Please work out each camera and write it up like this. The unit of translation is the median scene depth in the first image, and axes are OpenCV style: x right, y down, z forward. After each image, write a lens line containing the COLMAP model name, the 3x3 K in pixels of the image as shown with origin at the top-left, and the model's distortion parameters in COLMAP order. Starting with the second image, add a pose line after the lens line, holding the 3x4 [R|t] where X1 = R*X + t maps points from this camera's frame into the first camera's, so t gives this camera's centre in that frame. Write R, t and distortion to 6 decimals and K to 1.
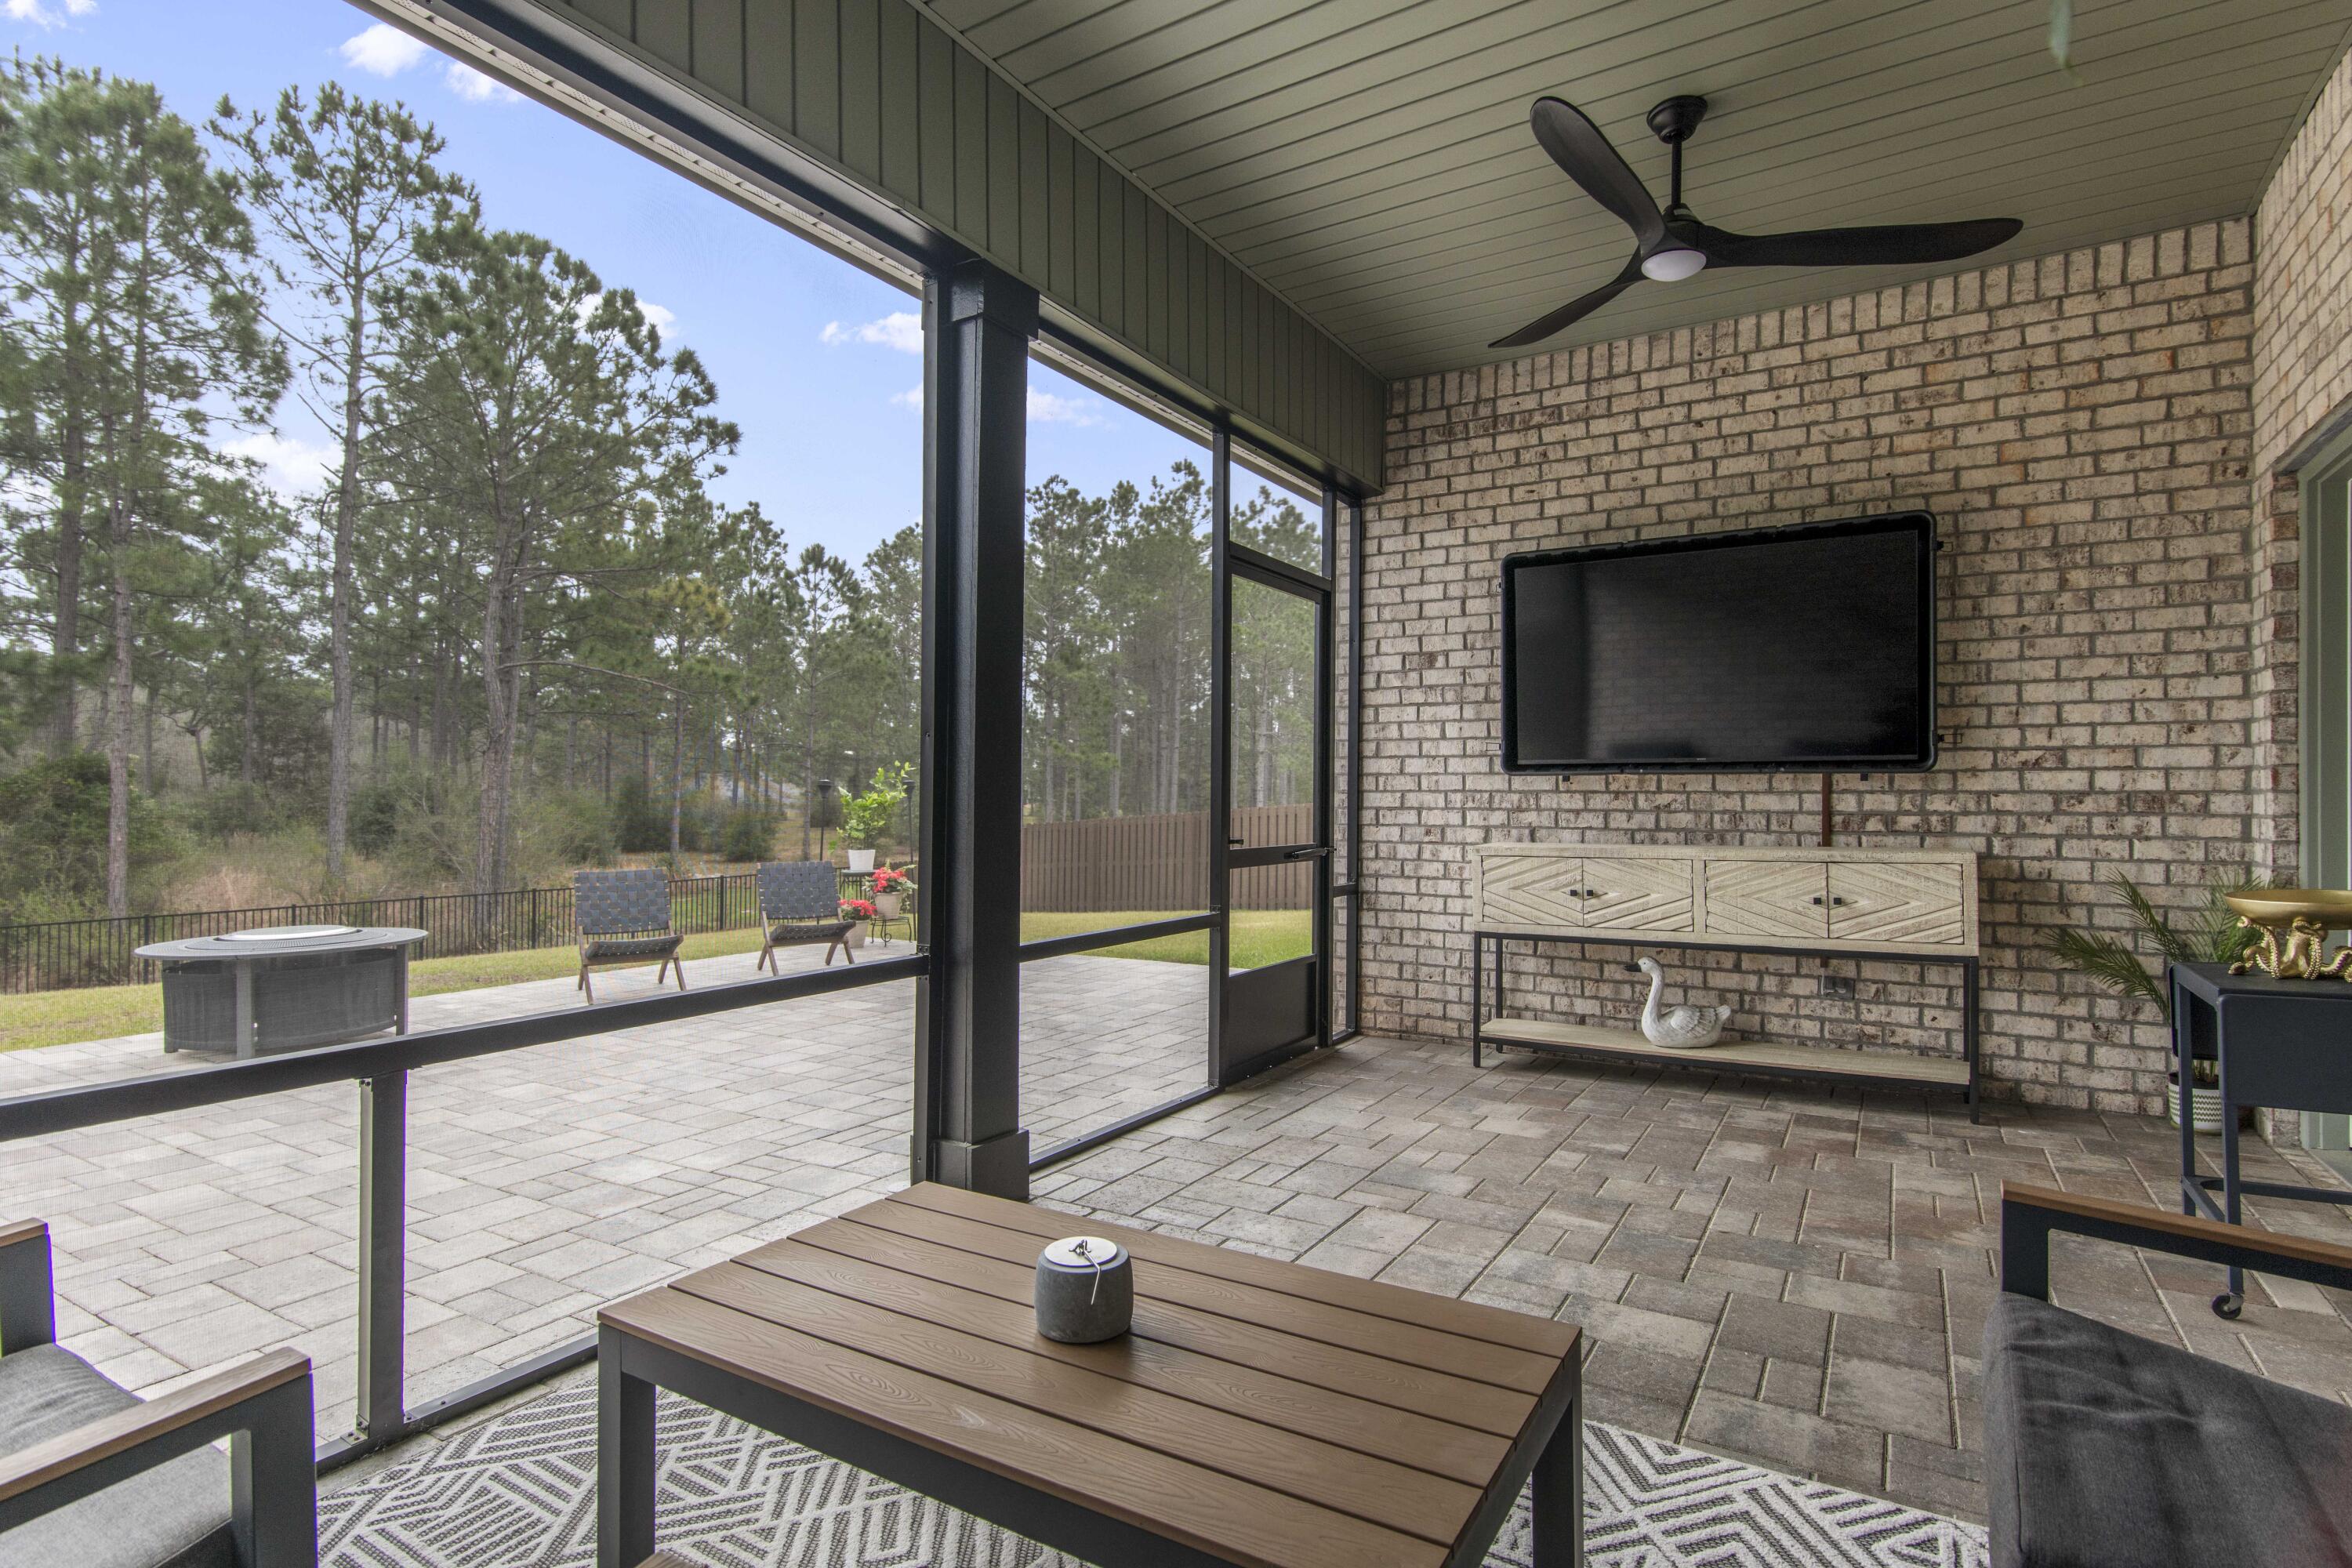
lens RADIAL K [[1165.0, 0, 1175.0], [0, 1165.0, 809.1], [0, 0, 1]] dist [0.014744, -0.007870]
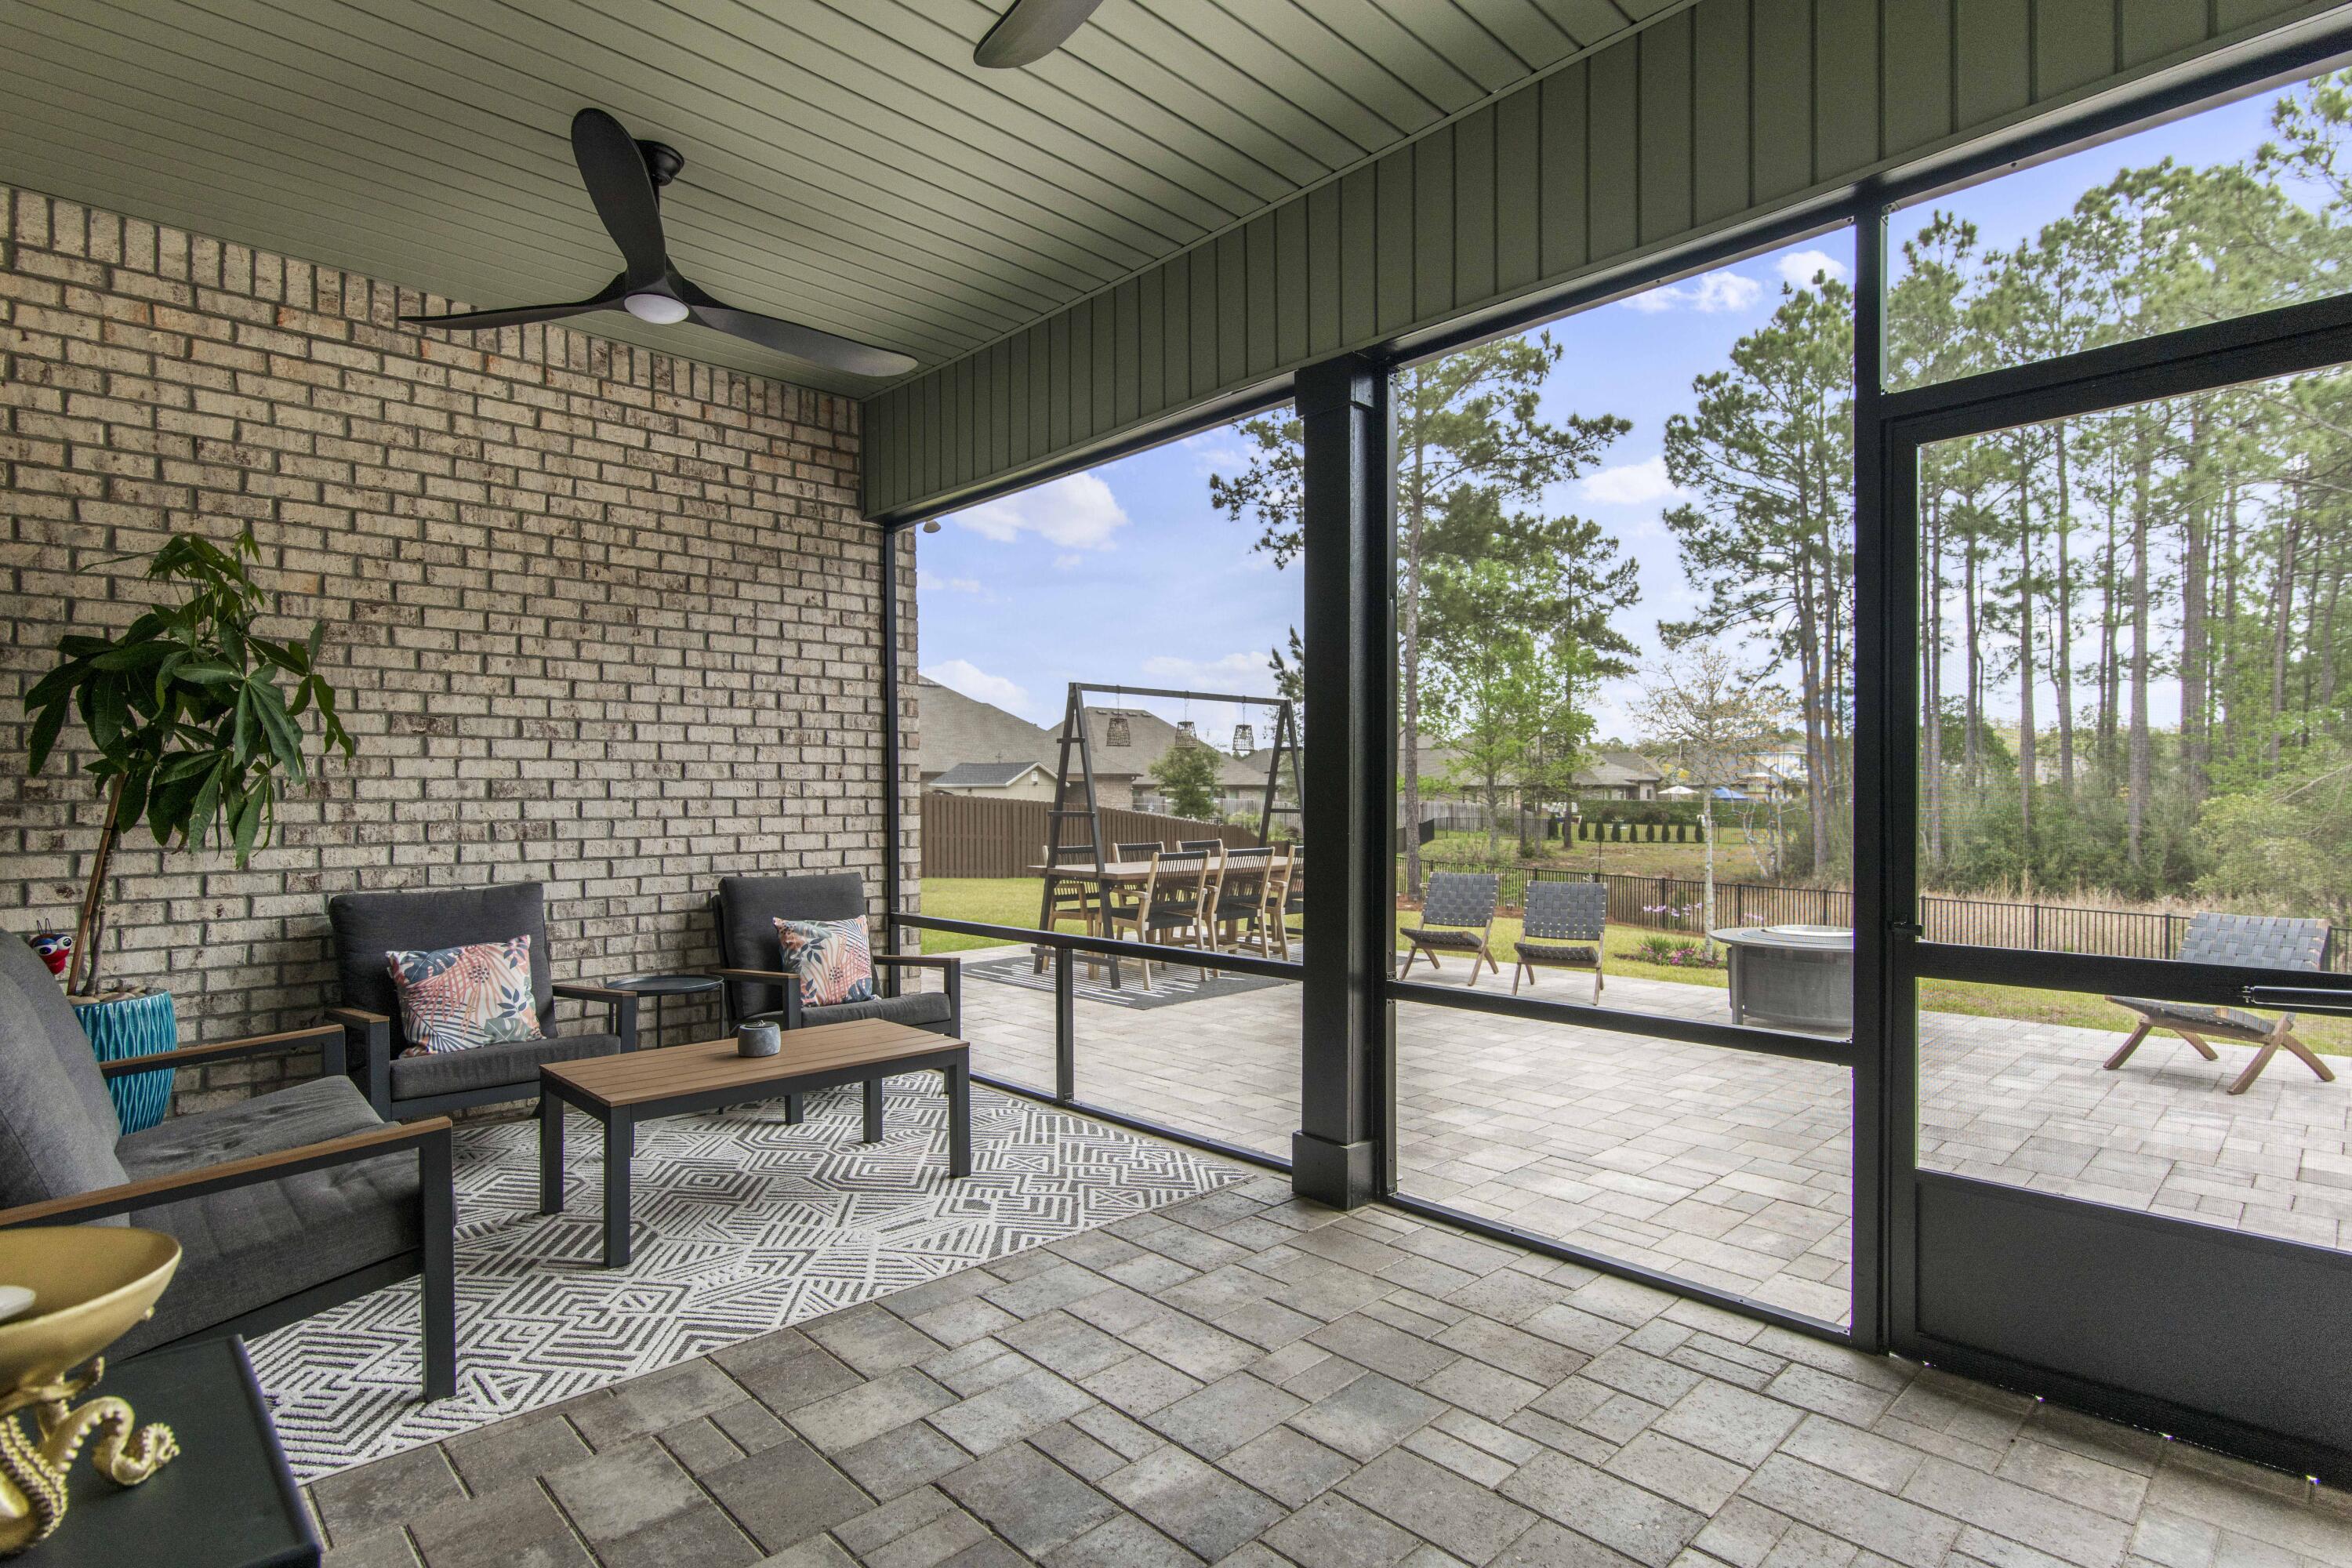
lens RADIAL K [[1165.0, 0, 1175.0], [0, 1165.0, 809.1], [0, 0, 1]] dist [0.014744, -0.007870]
pose [[-0.246171, 0.005584, -0.969210, 0.721344], [-0.002511, 0.999976, 0.006399, -0.031394], [0.969223, 0.004009, -0.246151, 0.847378]]
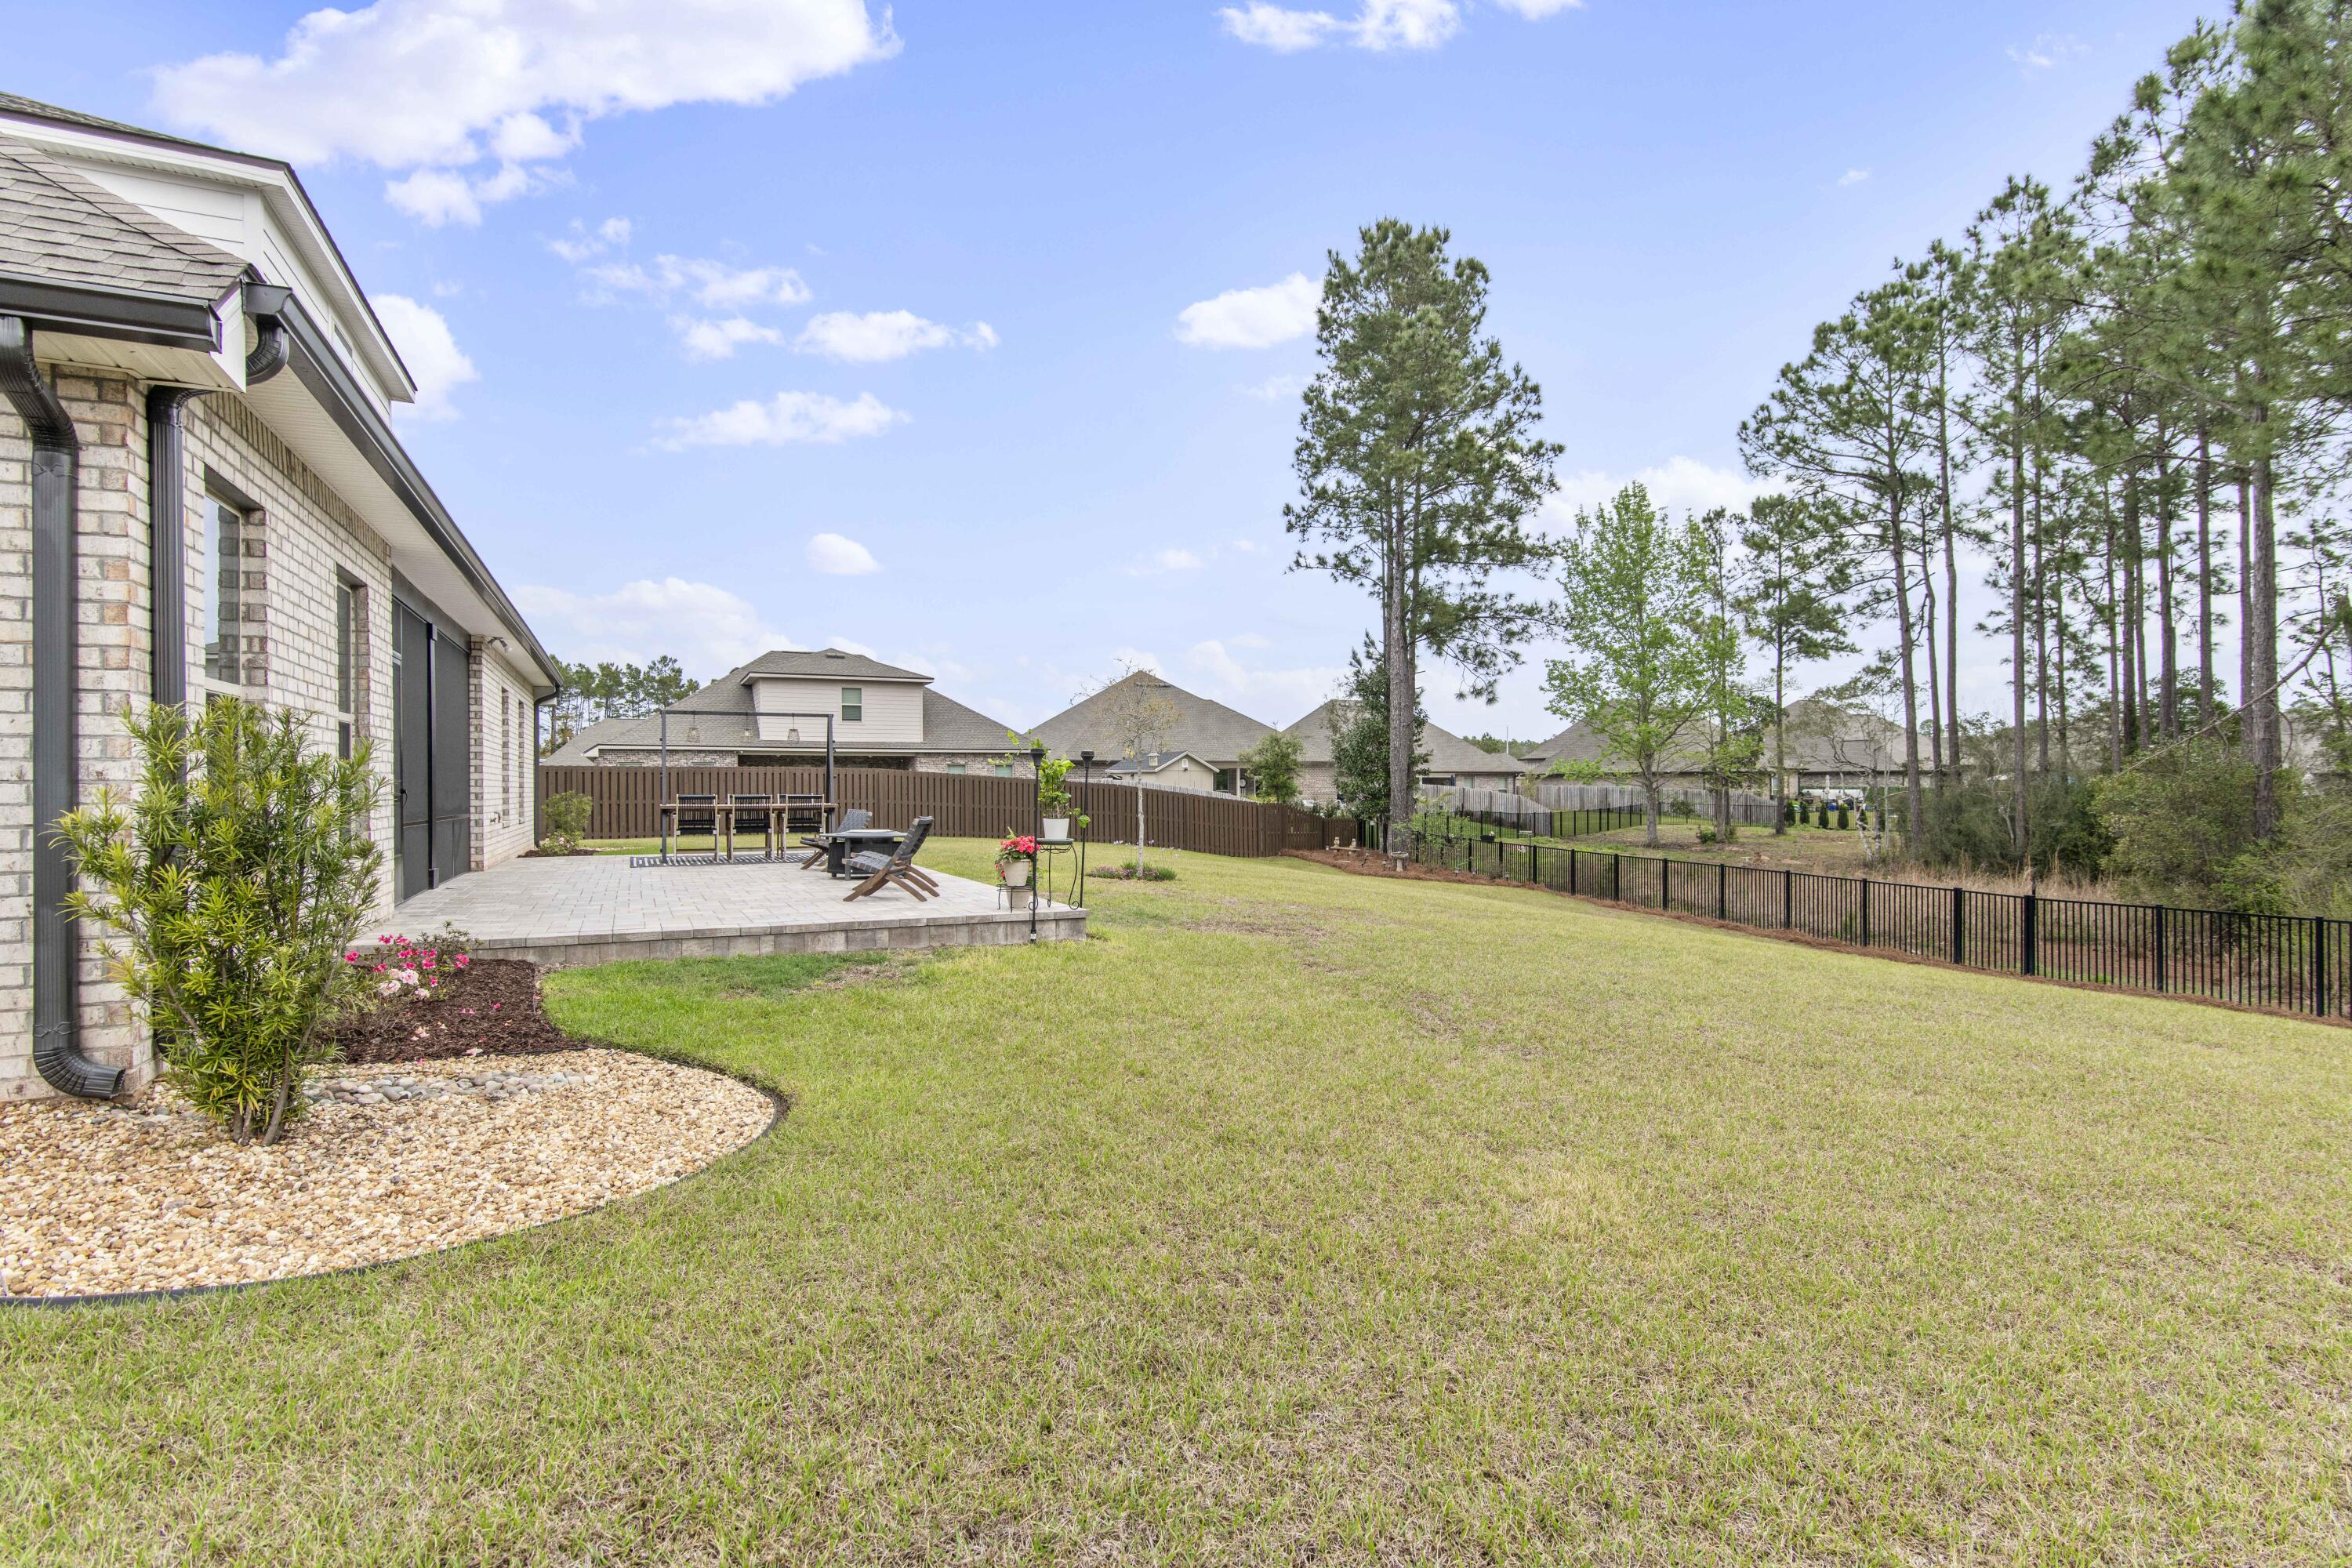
lens RADIAL K [[1152.9, 0, 1176.0], [0, 1152.9, 784.0], [0, 0, 1]] dist [0.010687, -0.000777]
pose [[-0.547206, -0.006418, -0.836973, 1.139389], [-0.005288, 0.999977, -0.004211, 0.018743], [0.836981, 0.002122, -0.547228, 3.601637]]
